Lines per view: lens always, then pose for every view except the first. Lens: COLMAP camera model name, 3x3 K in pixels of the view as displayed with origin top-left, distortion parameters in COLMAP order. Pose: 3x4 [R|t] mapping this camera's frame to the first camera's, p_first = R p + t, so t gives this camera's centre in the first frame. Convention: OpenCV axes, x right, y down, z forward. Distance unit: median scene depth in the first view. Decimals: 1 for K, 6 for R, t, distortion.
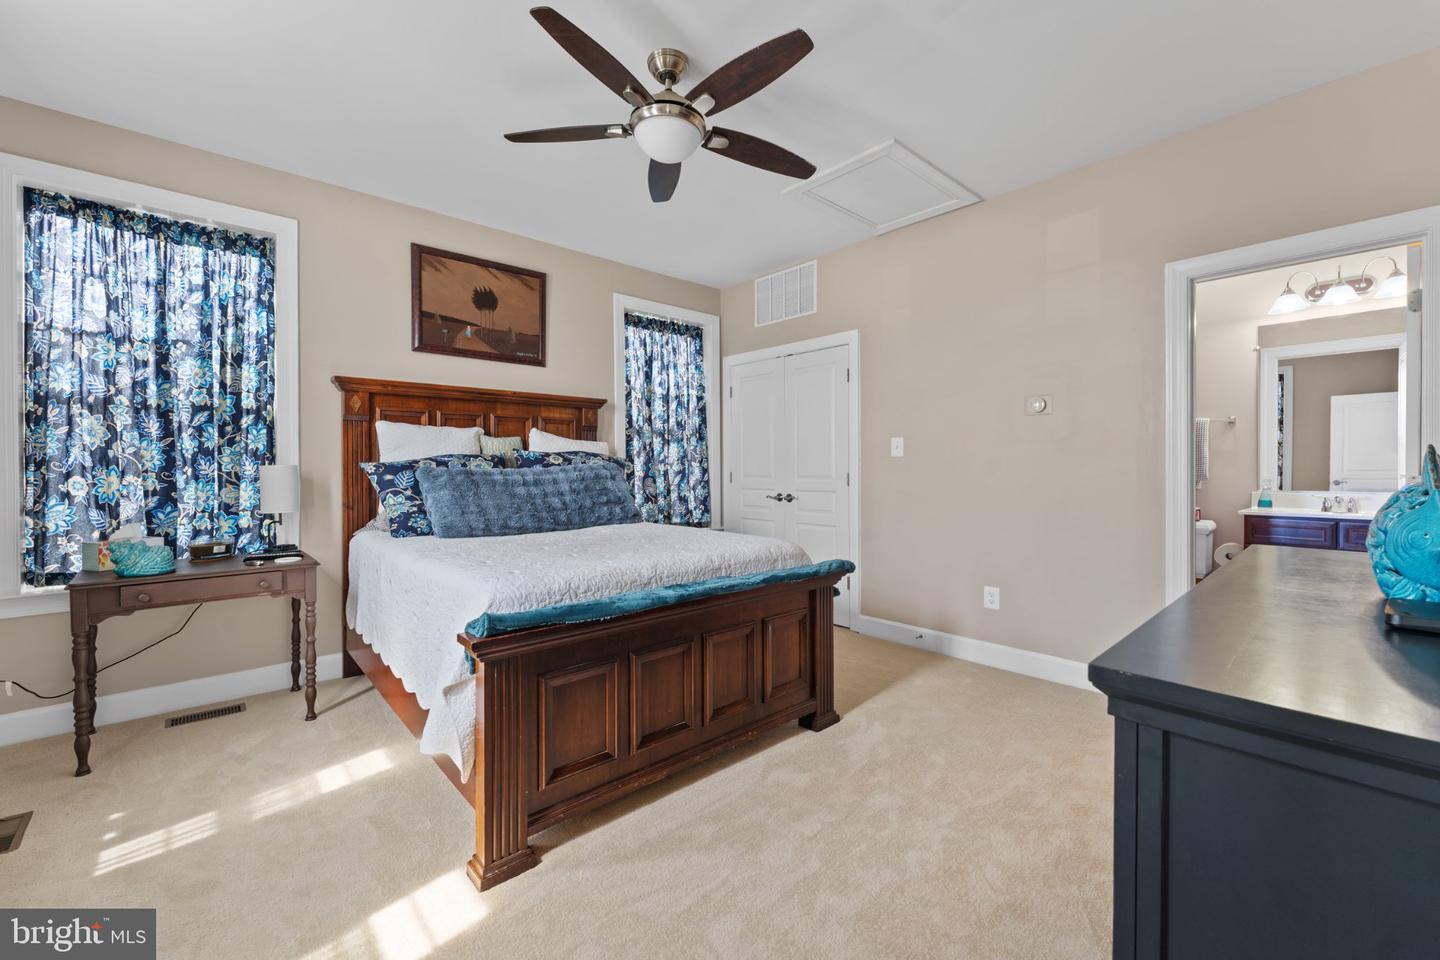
lens RADIAL K [[578.4, 0, 717.7], [0, 578.4, 472.2], [0, 0, 1]] dist [0.000616, 0.000216]
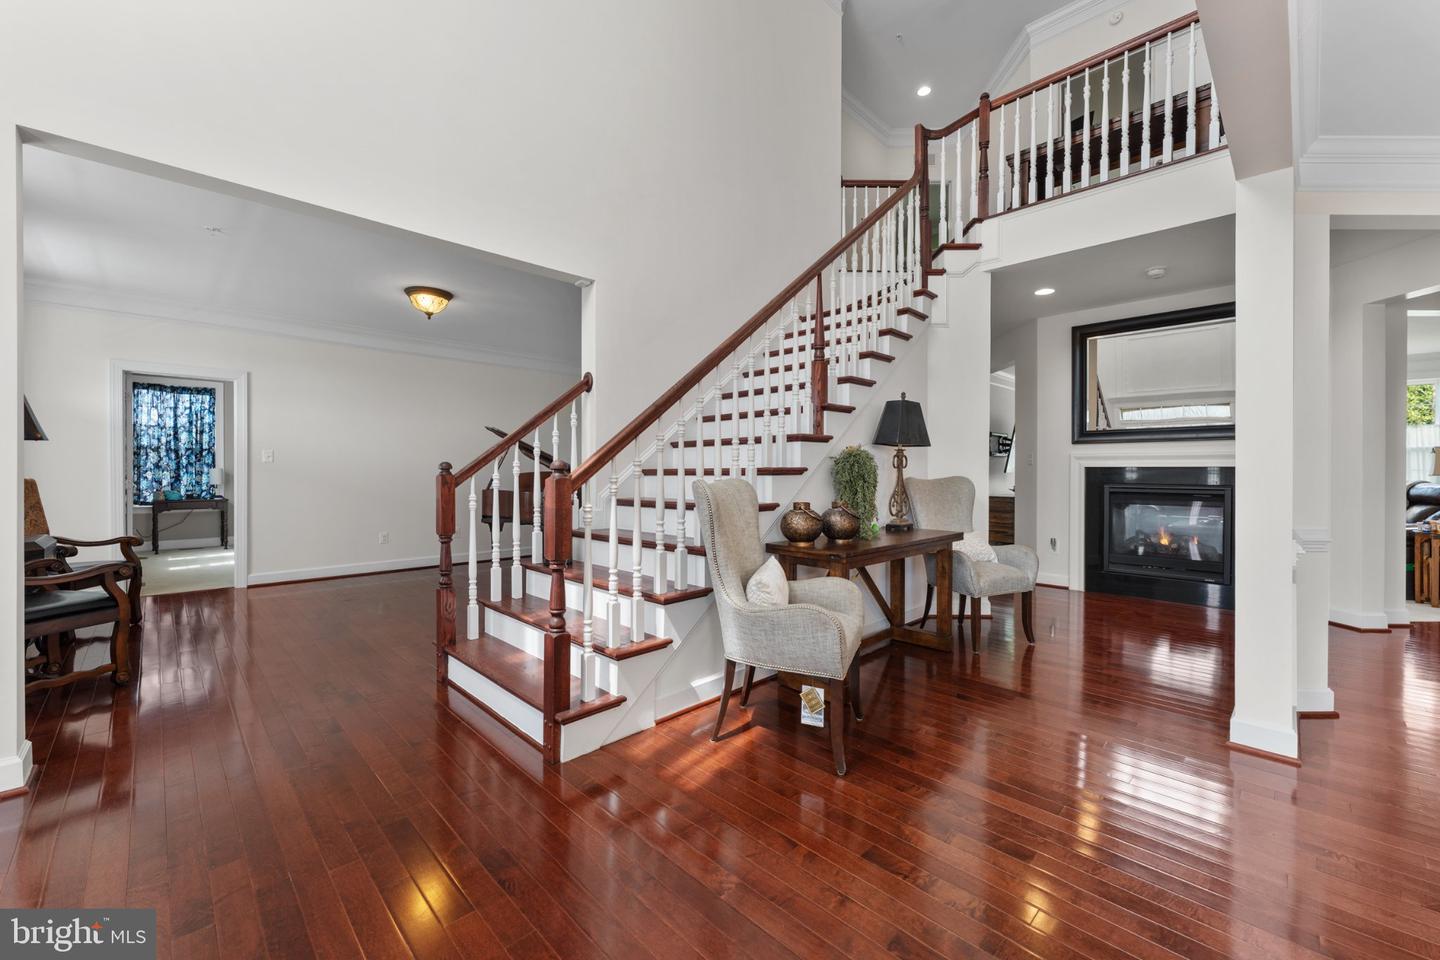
lens RADIAL K [[578.4, 0, 722.1], [0, 578.4, 475.9], [0, 0, 1]] dist [0.000616, 0.000216]
pose [[0.999201, 0.001270, 0.039942, 1.772288], [-0.001255, 0.999999, -0.000419, 0.025746], [-0.039943, 0.000369, 0.999202, -2.136243]]
